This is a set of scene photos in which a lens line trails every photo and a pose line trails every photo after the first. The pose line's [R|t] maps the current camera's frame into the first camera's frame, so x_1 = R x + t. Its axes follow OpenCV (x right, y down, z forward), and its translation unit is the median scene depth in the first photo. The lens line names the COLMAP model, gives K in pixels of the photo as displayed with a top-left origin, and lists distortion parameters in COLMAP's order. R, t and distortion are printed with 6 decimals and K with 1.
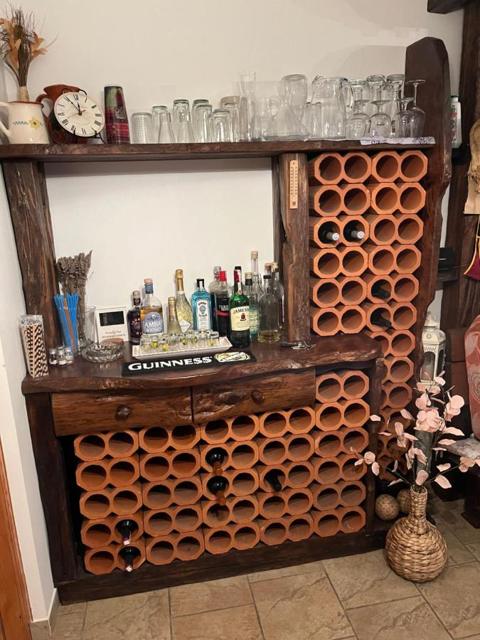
lens RADIAL K [[493.1, 0, 240.0], [0, 493.1, 320.0], [0, 0, 1]] dist [0.073506, -0.111548]
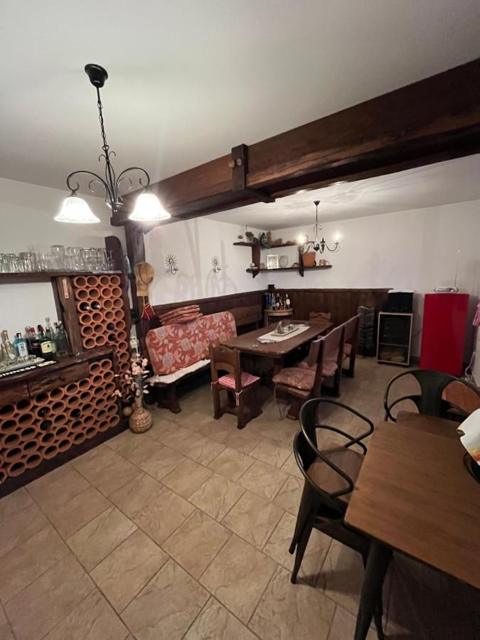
lens RADIAL K [[261.0, 0, 239.2], [0, 261.0, 320.2], [0, 0, 1]] dist [-0.000720, 0.000112]
pose [[0.729144, -0.118222, 0.674072, -0.142803], [0.189725, 0.981278, -0.033124, 0.080506], [-0.657536, 0.152041, 0.737923, -0.461218]]
